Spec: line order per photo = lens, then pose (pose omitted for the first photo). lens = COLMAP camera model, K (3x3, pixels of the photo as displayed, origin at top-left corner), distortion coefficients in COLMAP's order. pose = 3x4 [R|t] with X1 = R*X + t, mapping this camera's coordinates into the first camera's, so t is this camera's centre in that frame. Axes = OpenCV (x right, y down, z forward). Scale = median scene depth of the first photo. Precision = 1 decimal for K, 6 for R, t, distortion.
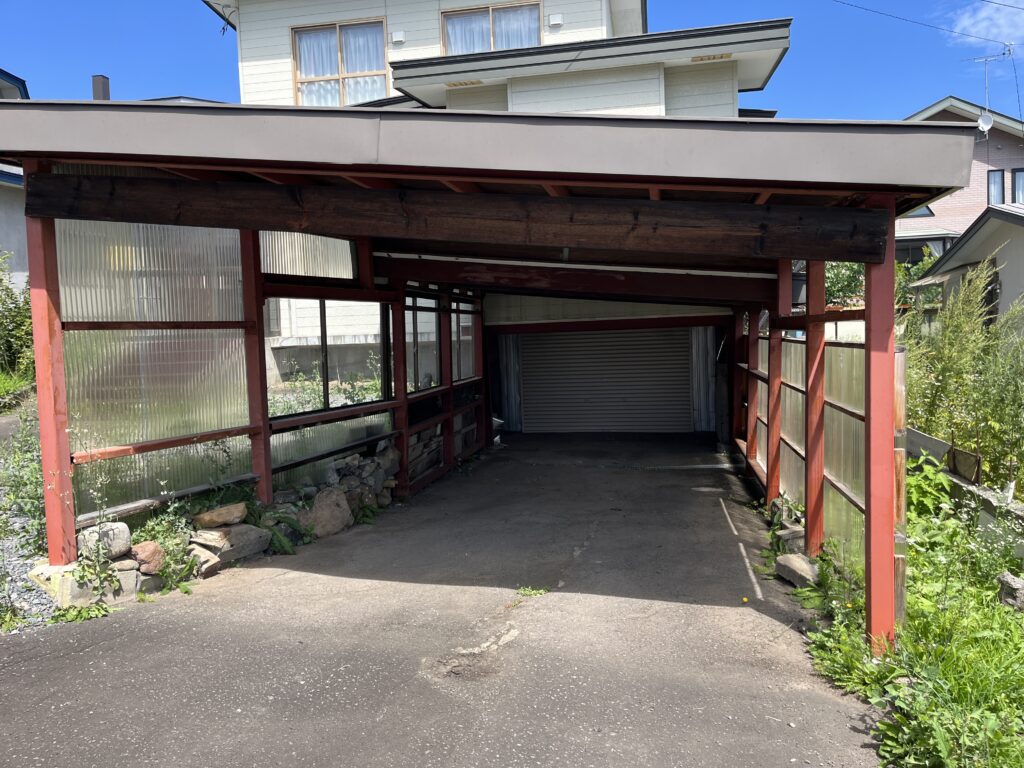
lens RADIAL K [[771.8, 0, 512.0], [0, 771.8, 384.0], [0, 0, 1]] dist [0.073089, -0.110207]
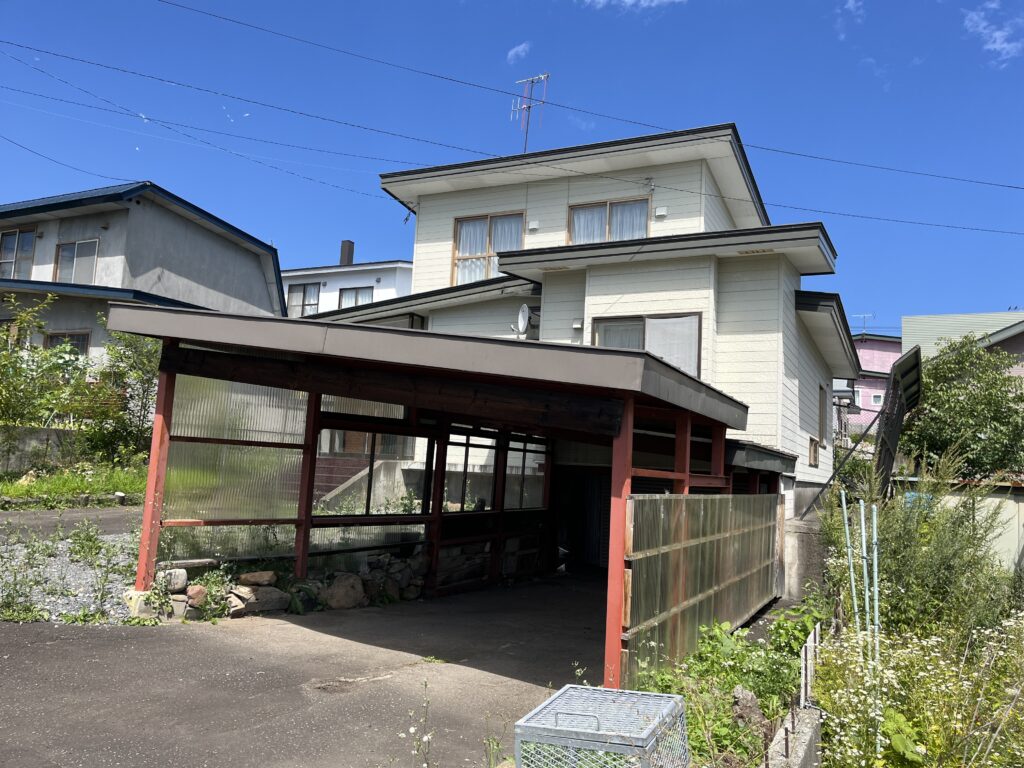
lens RADIAL K [[771.8, 0, 512.0], [0, 771.8, 384.0], [0, 0, 1]] dist [0.073089, -0.110207]
pose [[0.958709, 0.054873, -0.279044, 0.336687], [-0.103710, 0.981096, -0.163385, 0.003435], [0.264803, 0.185579, 0.946277, -0.218334]]
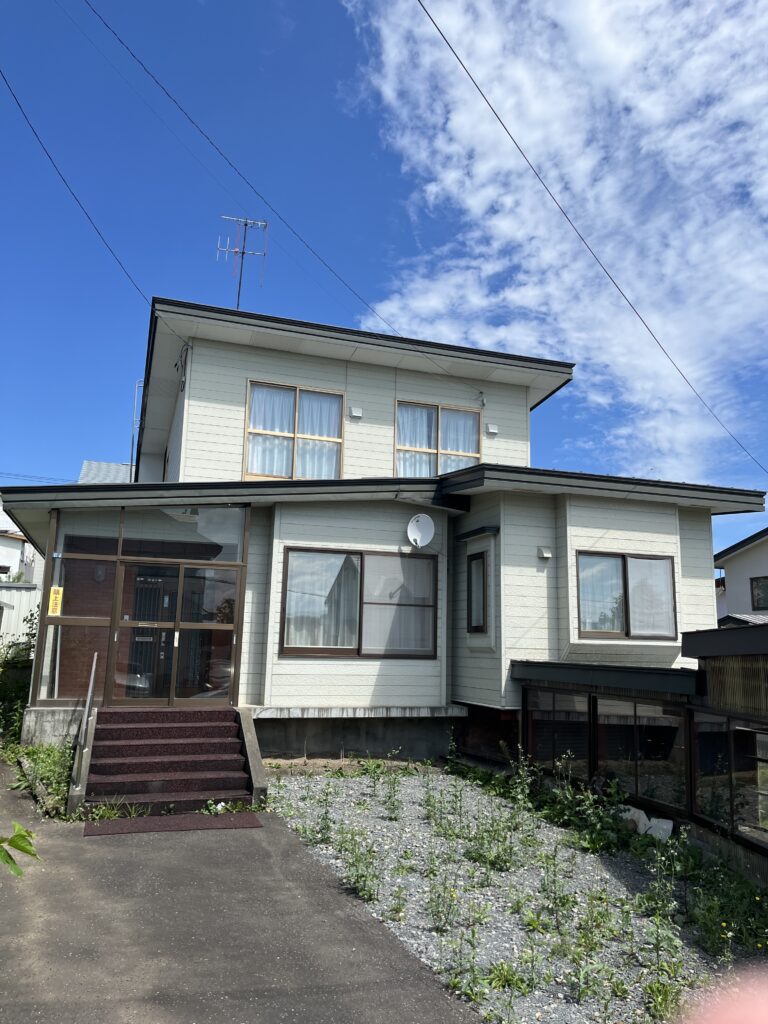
lens RADIAL K [[771.6, 0, 378.4], [0, 771.6, 504.4], [0, 0, 1]] dist [0.075528, -0.114221]
pose [[0.870119, 0.143509, 0.471484, -1.151072], [-0.020443, 0.966352, -0.256408, -0.109689], [-0.492417, 0.213467, 0.843776, 0.248252]]
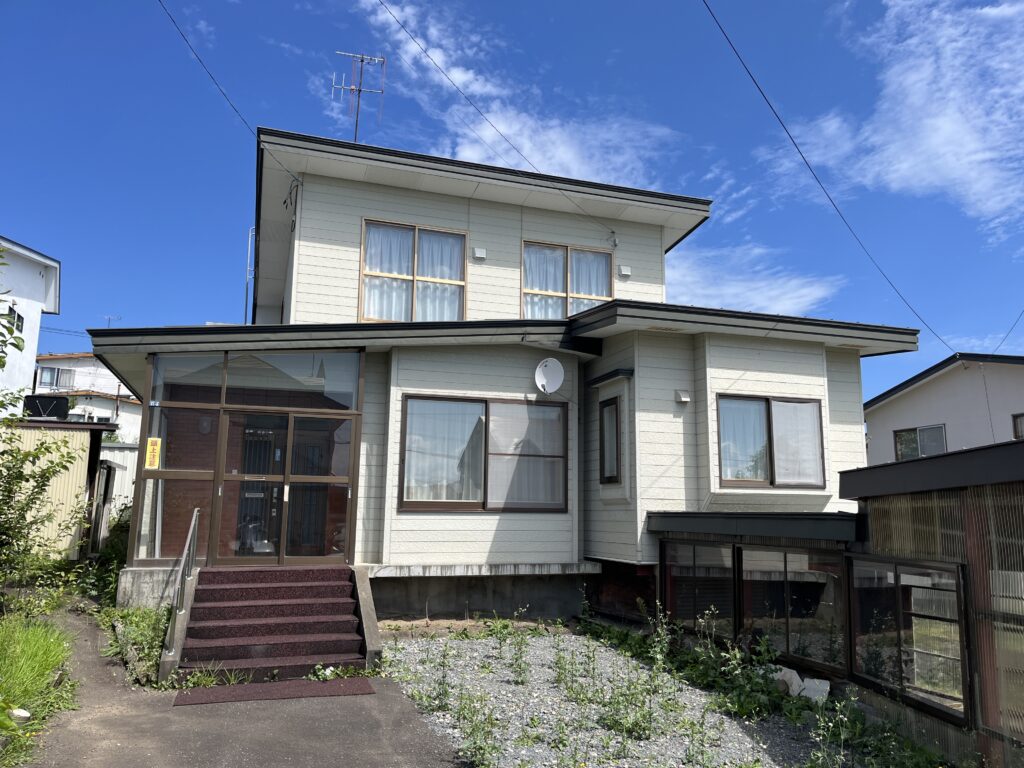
lens RADIAL K [[771.8, 0, 512.0], [0, 771.8, 384.0], [0, 0, 1]] dist [0.073089, -0.110207]
pose [[0.871459, 0.125335, 0.474183, -1.072920], [-0.008931, 0.970693, -0.240158, -0.093365], [-0.490386, 0.205053, 0.847039, 0.351645]]
